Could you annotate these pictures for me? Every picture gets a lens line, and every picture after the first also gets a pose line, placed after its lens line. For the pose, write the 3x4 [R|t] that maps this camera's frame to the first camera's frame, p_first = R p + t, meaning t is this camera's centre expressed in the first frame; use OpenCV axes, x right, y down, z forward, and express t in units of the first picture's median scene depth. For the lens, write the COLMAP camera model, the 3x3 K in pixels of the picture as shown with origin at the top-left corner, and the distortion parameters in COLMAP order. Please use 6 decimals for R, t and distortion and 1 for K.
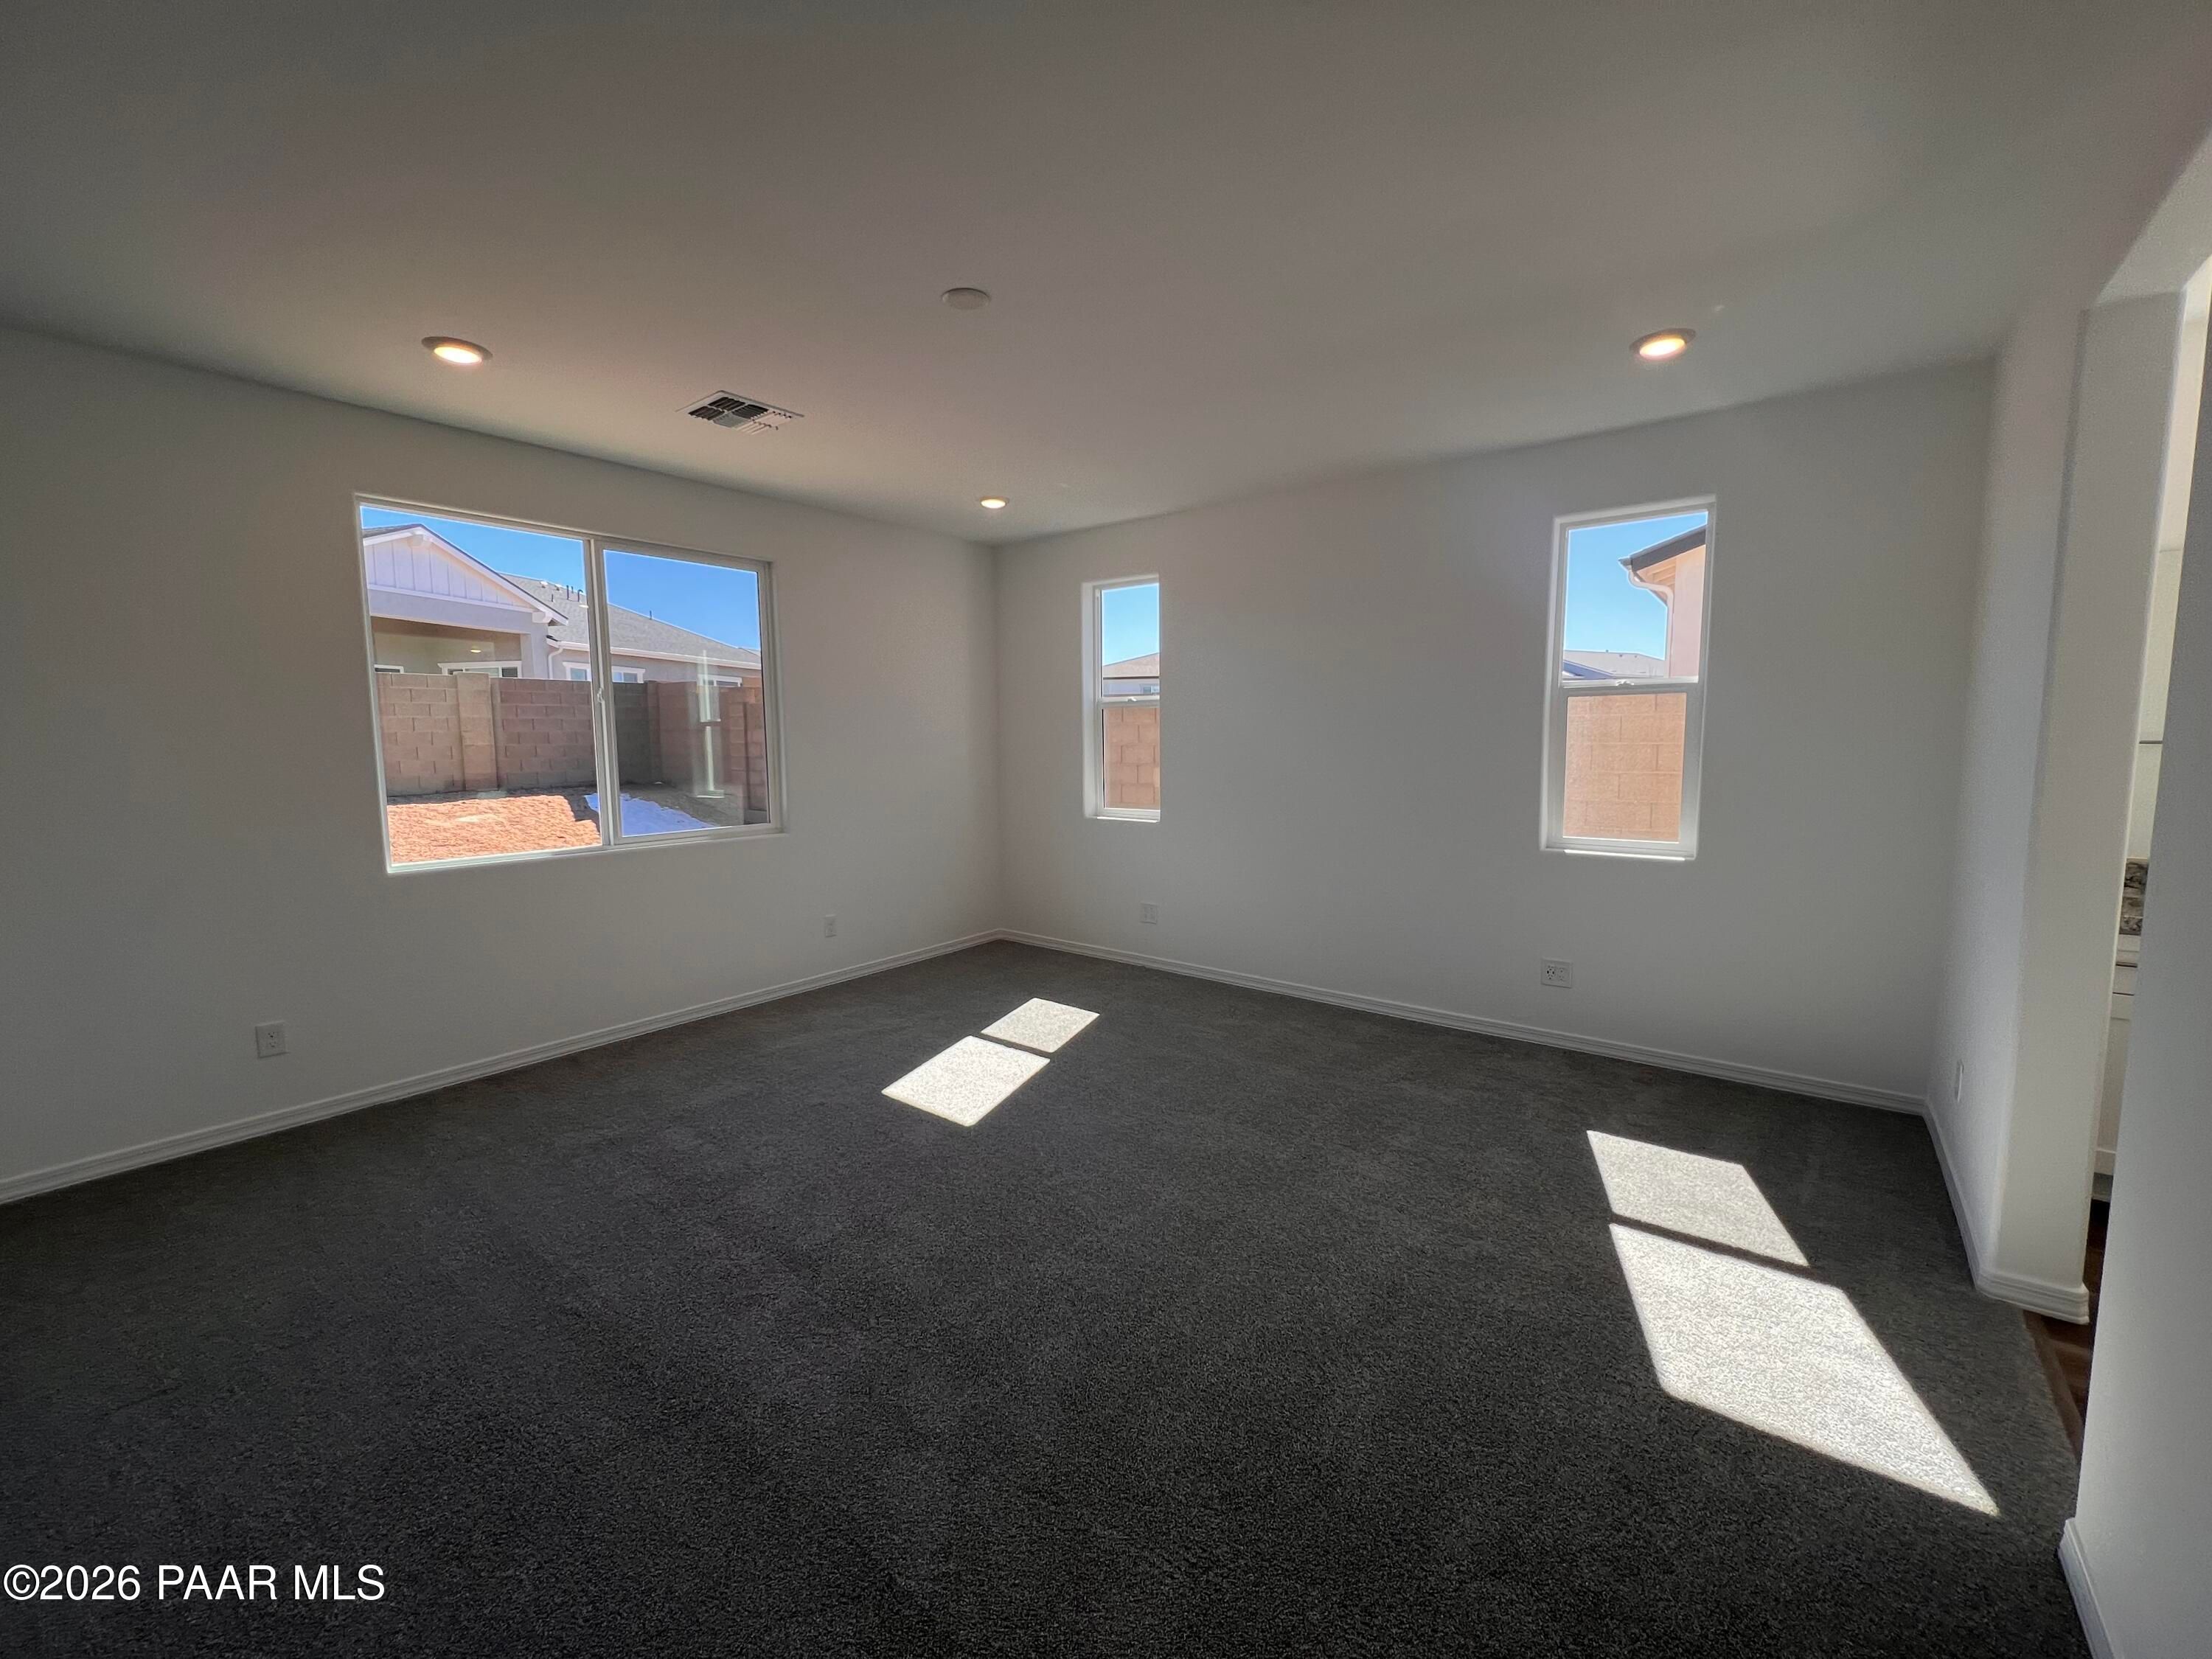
lens RADIAL K [[898.2, 0, 1095.9], [0, 898.2, 824.6], [0, 0, 1]] dist [0.016108, 0.000849]
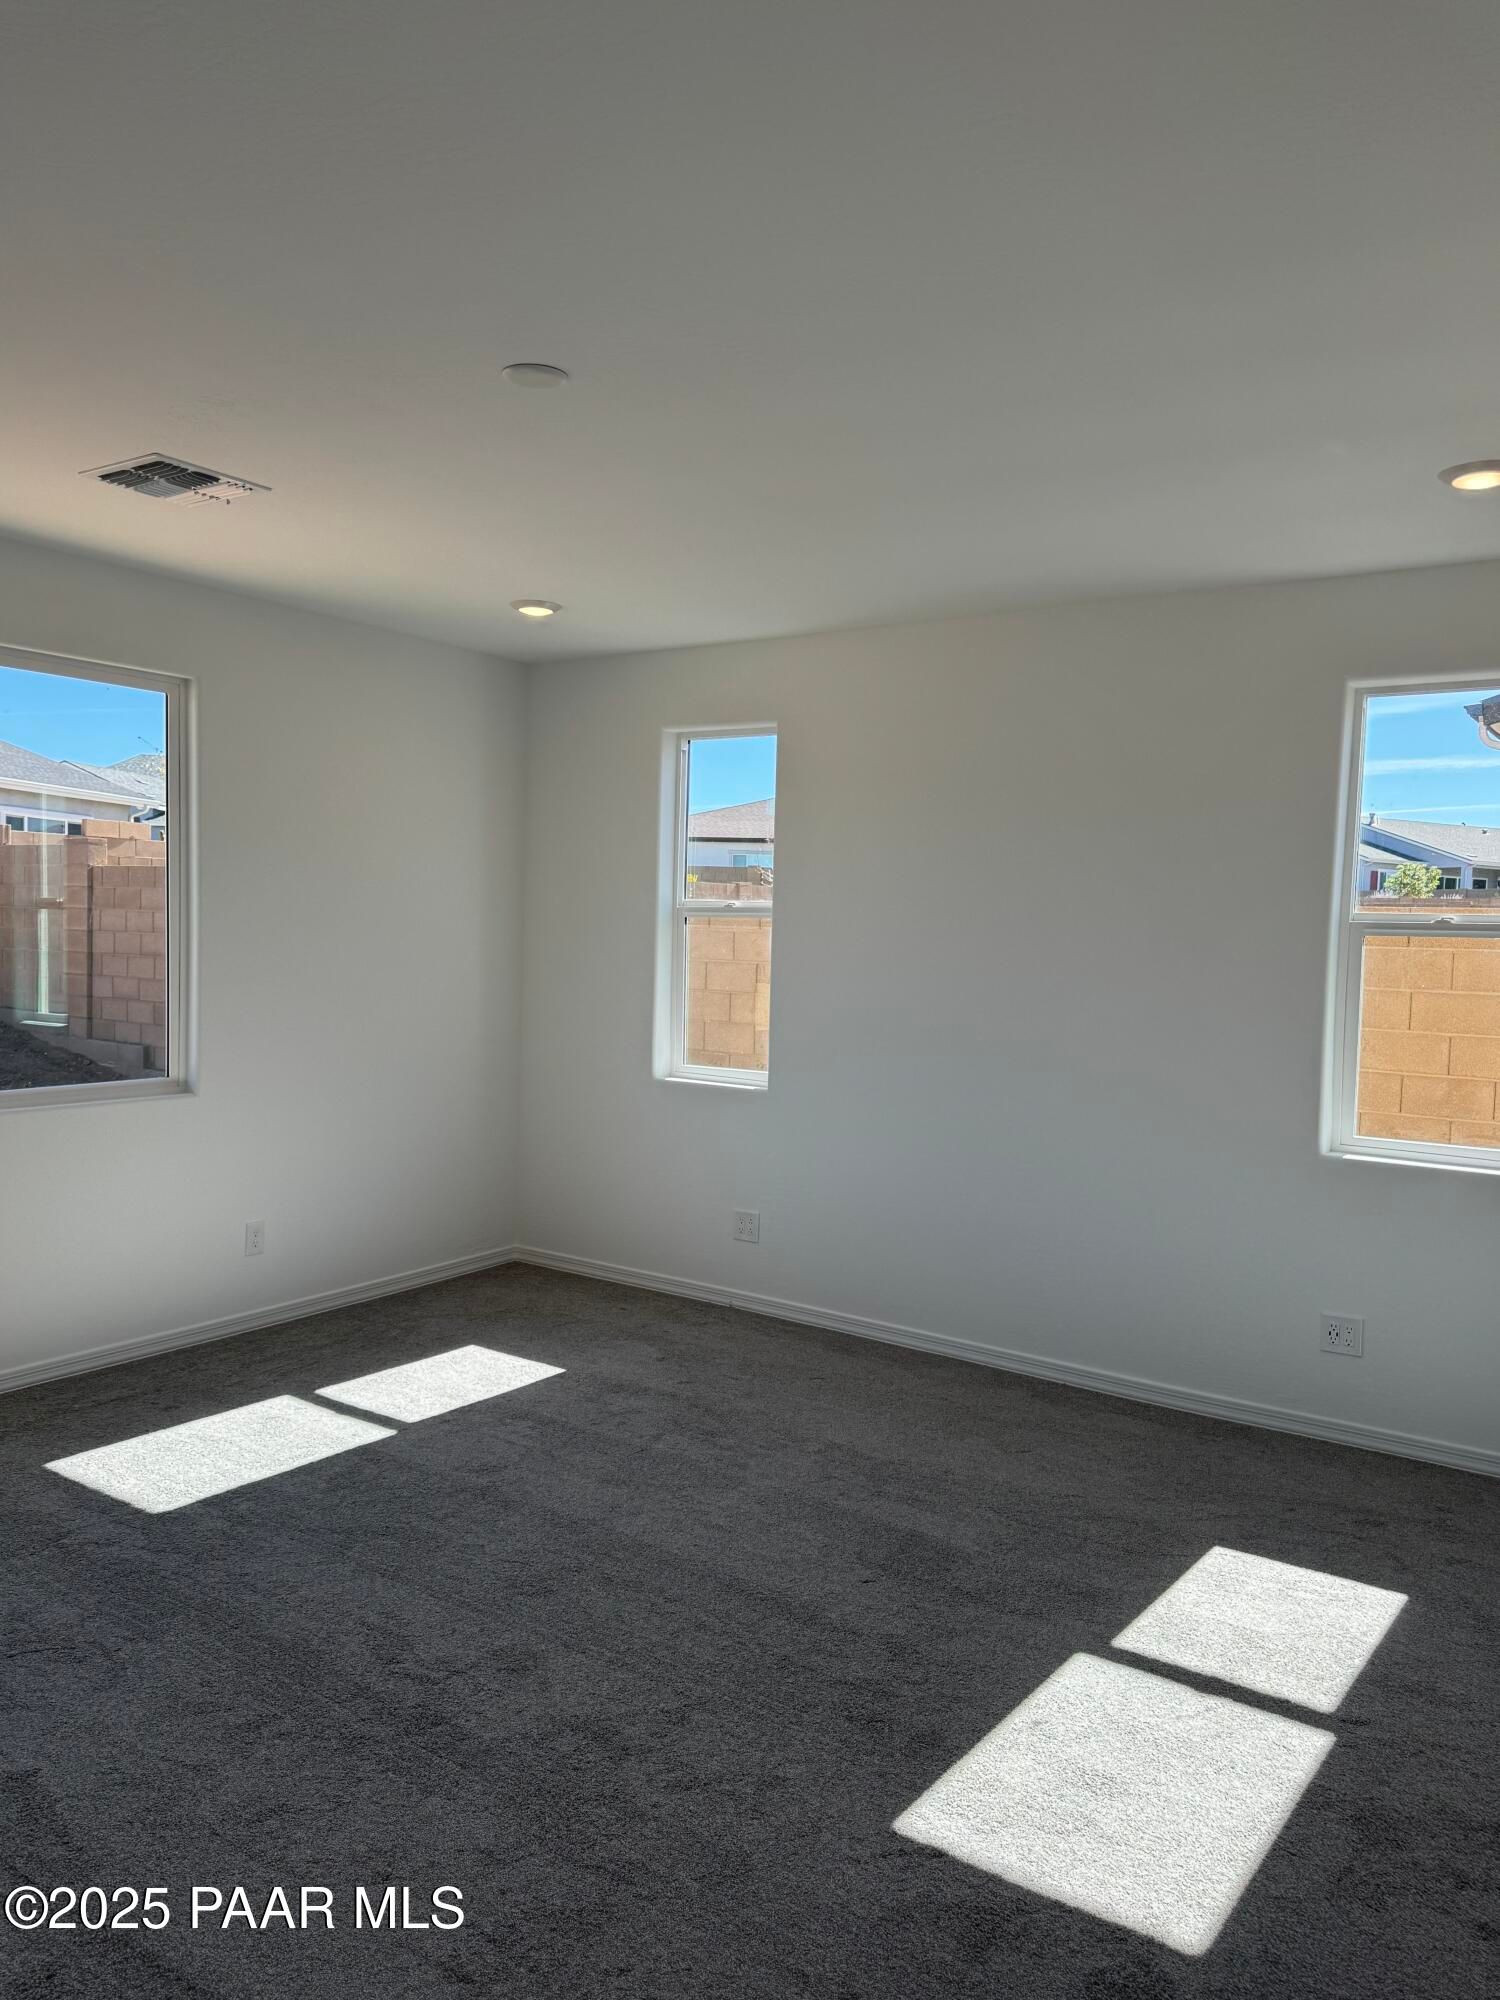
lens RADIAL K [[1488.5, 0, 716.0], [0, 1488.5, 1001.1], [0, 0, 1]] dist [0.108919, -0.106840]
pose [[0.998222, 0.031060, 0.050868, -0.026855], [-0.028882, 0.998658, -0.042997, -0.021161], [-0.052135, 0.041451, 0.997779, -0.110928]]
